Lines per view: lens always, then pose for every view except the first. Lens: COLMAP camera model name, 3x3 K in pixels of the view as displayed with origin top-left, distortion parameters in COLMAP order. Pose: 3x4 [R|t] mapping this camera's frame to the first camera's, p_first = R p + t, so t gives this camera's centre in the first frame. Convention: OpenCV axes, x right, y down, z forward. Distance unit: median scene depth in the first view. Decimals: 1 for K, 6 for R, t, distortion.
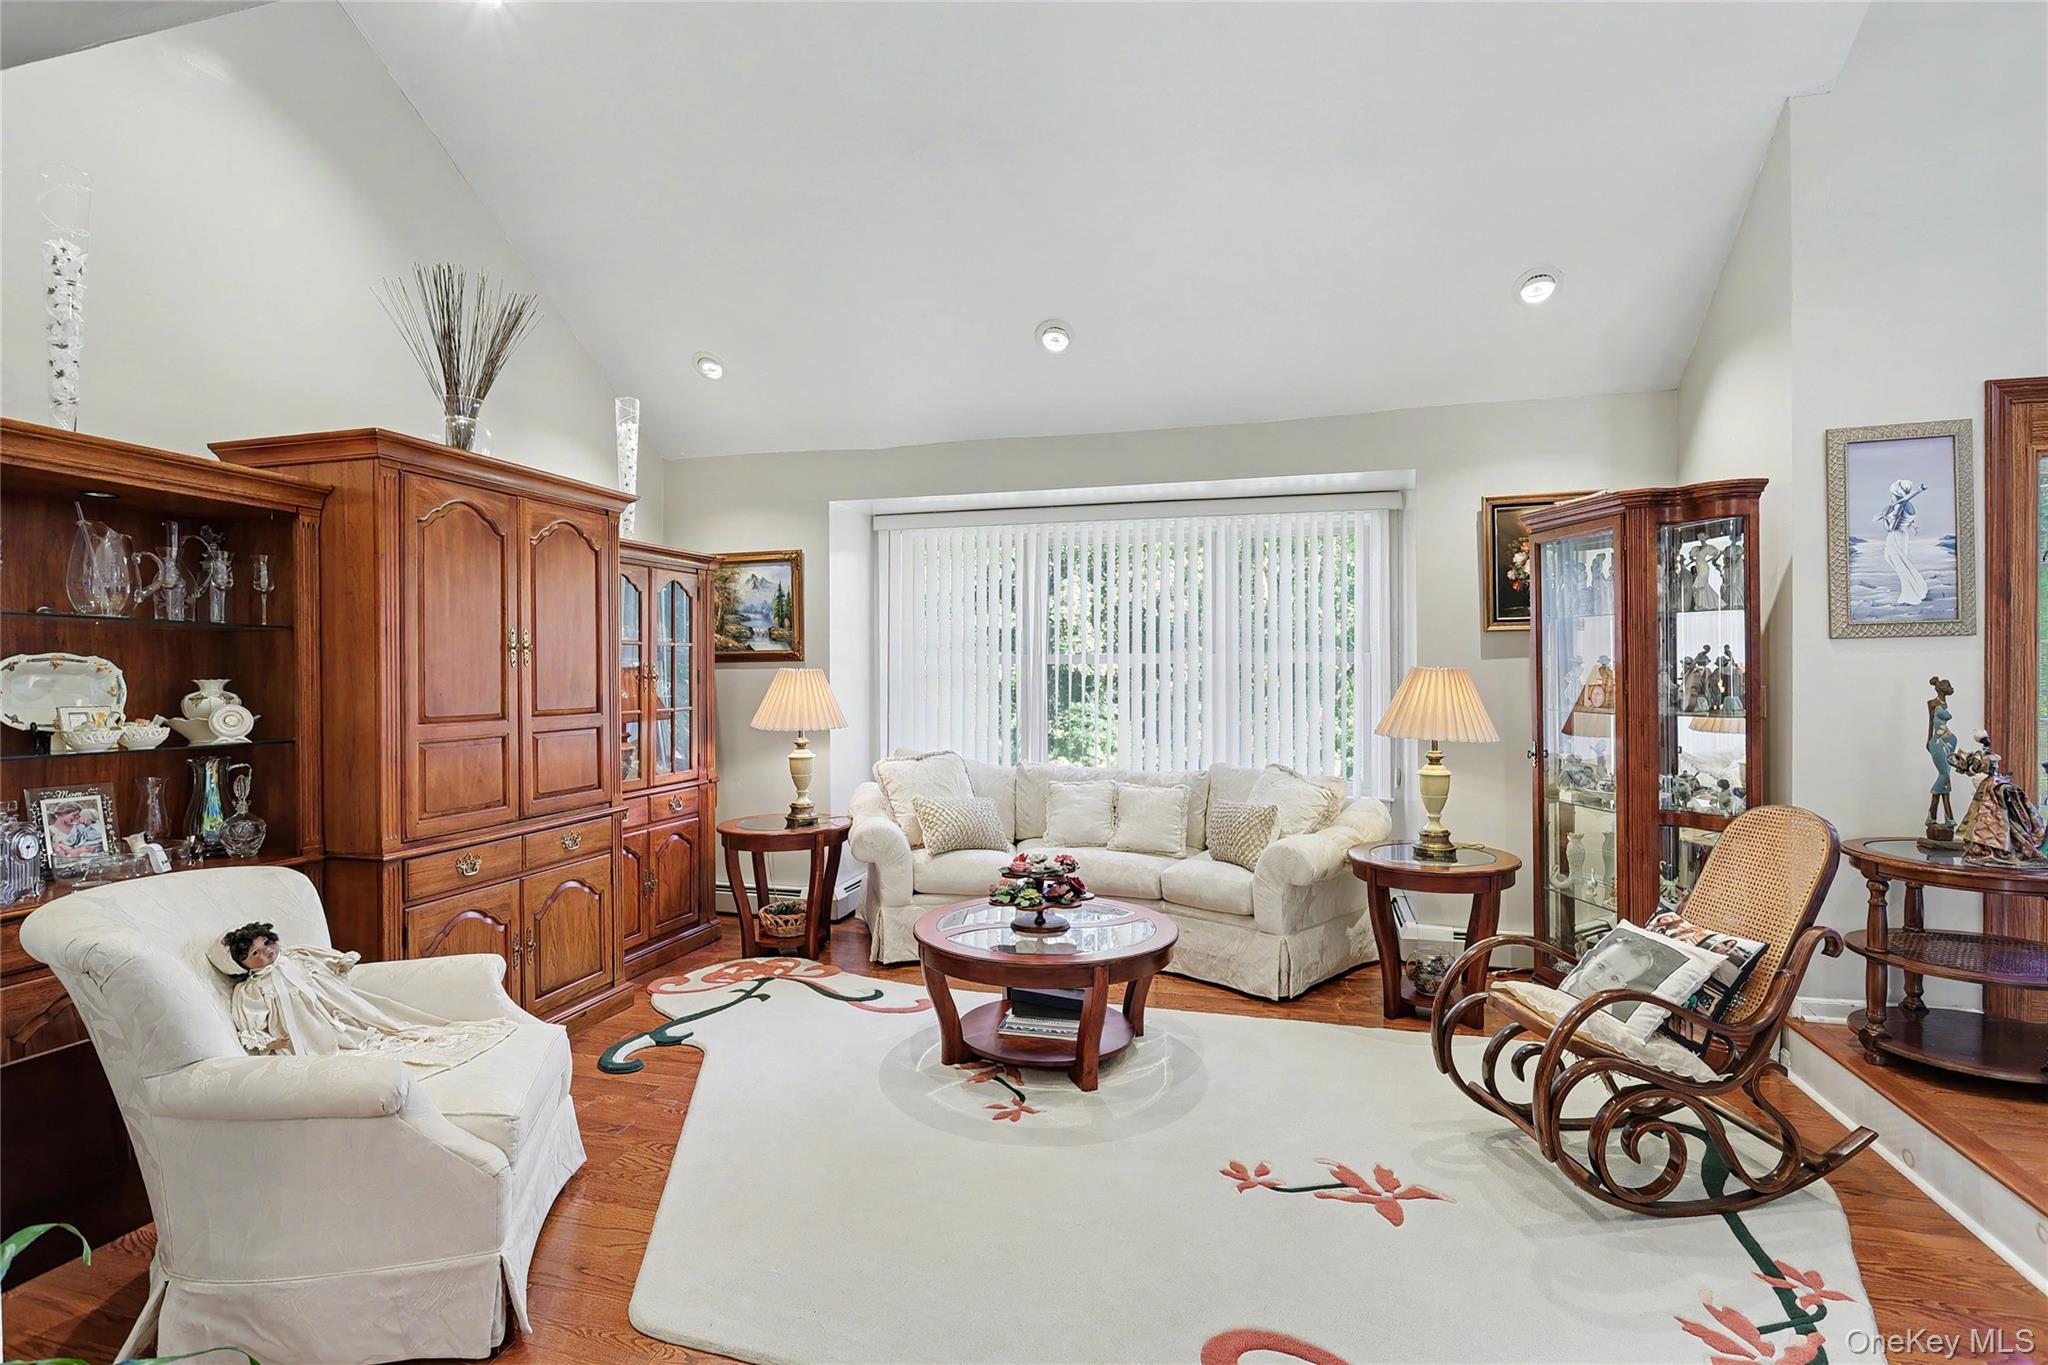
lens RADIAL K [[969.1, 0, 1016.6], [0, 969.1, 674.5], [0, 0, 1]] dist [-0.008617, -0.000276]
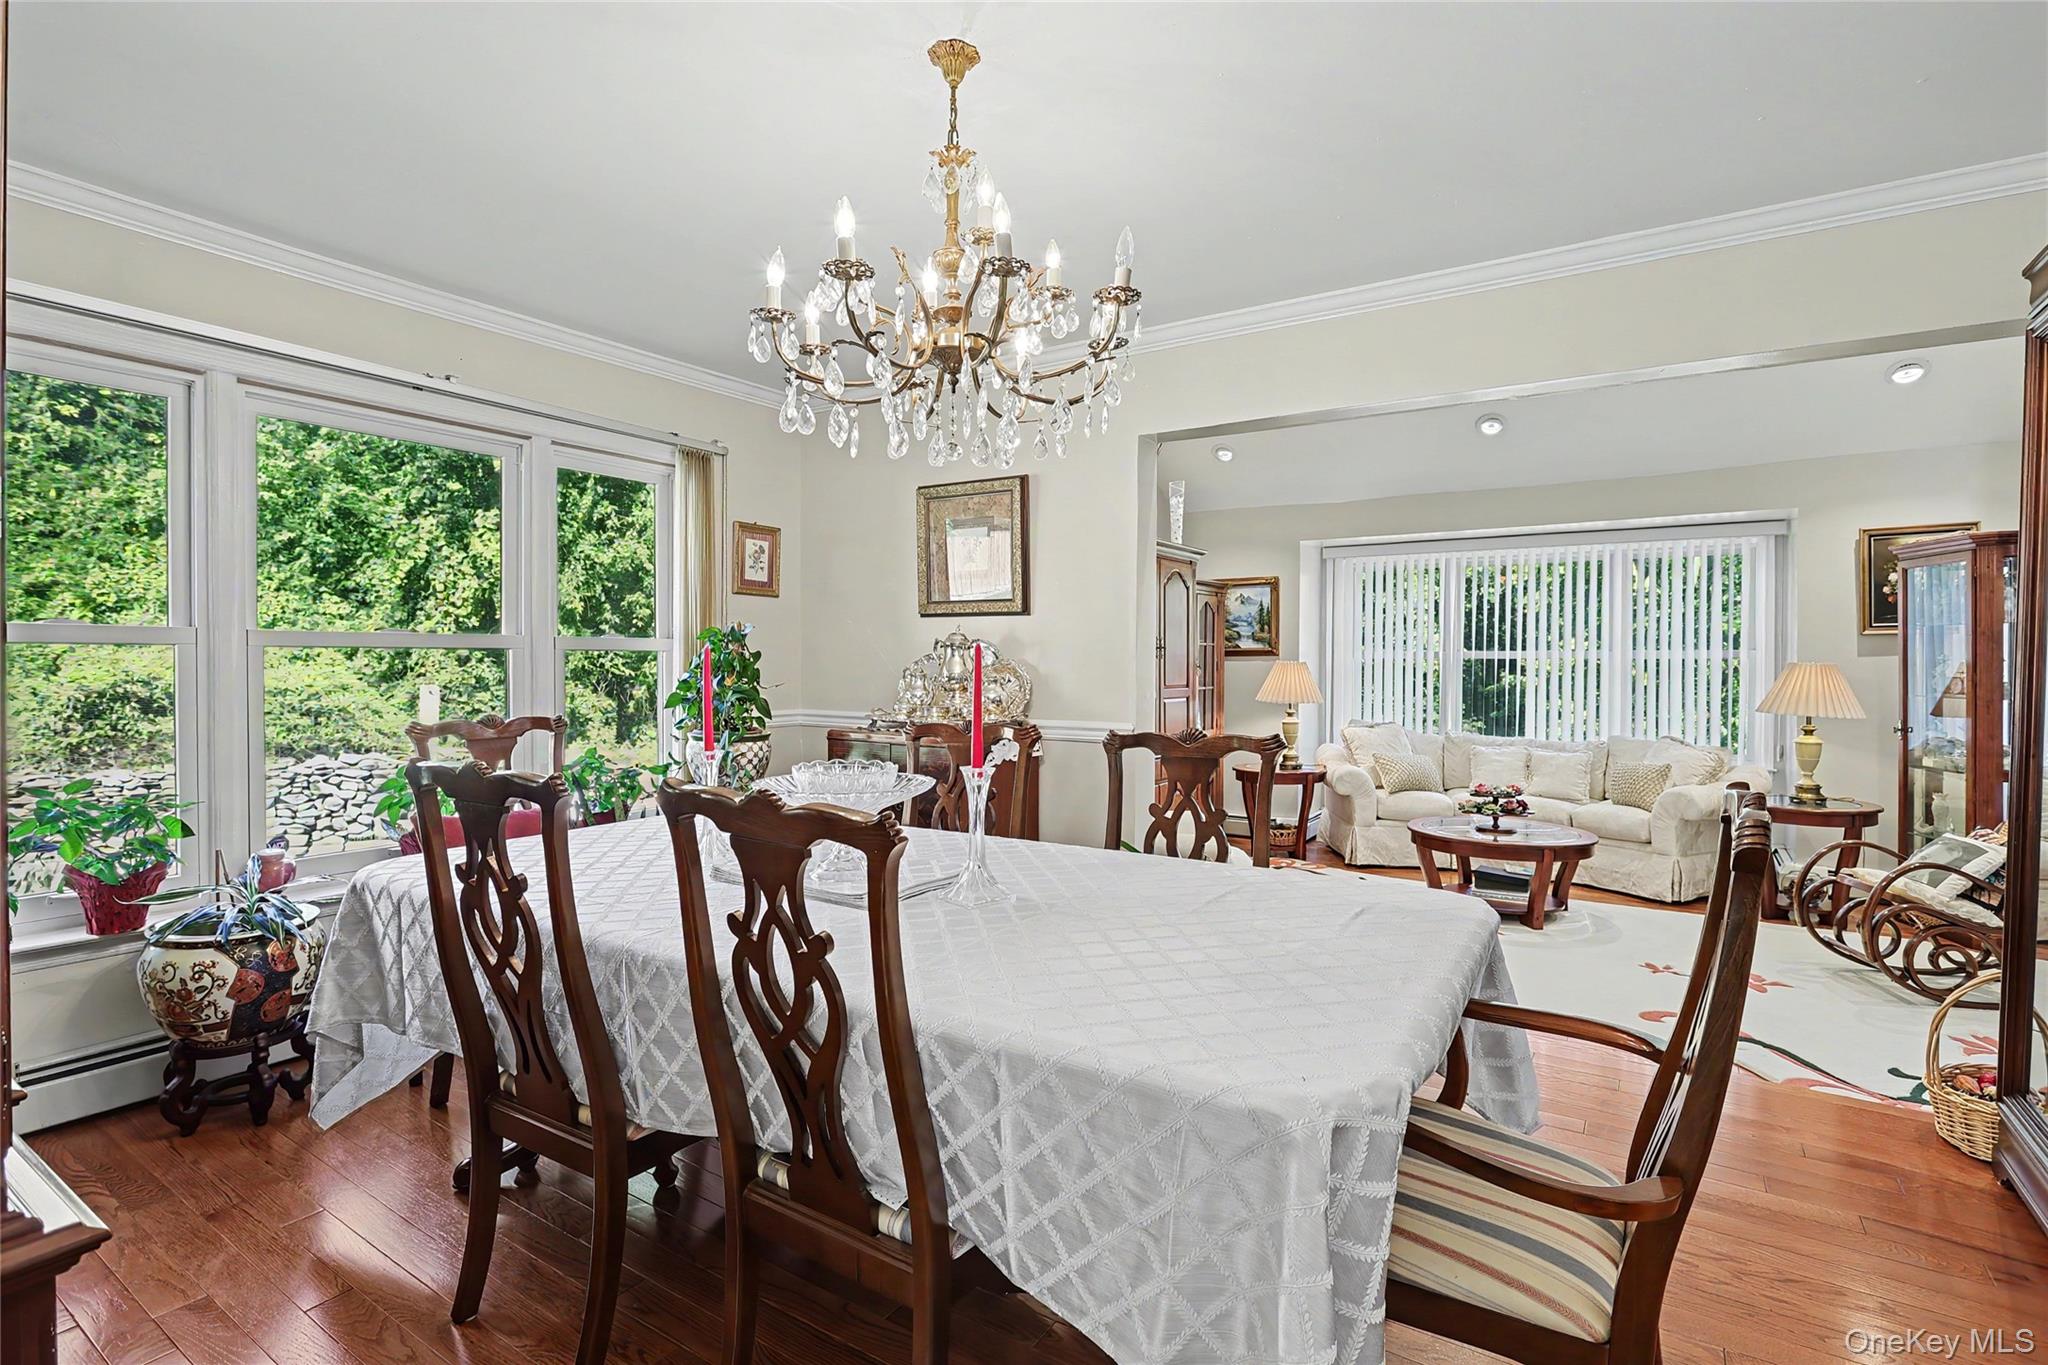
lens RADIAL K [[969.1, 0, 1016.6], [0, 969.1, 674.5], [0, 0, 1]] dist [-0.008617, -0.000276]
pose [[0.951617, 0.010311, -0.307114, -0.180429], [-0.008731, 0.999941, 0.006519, 0.009034], [0.307163, -0.003523, 0.951650, -0.539776]]
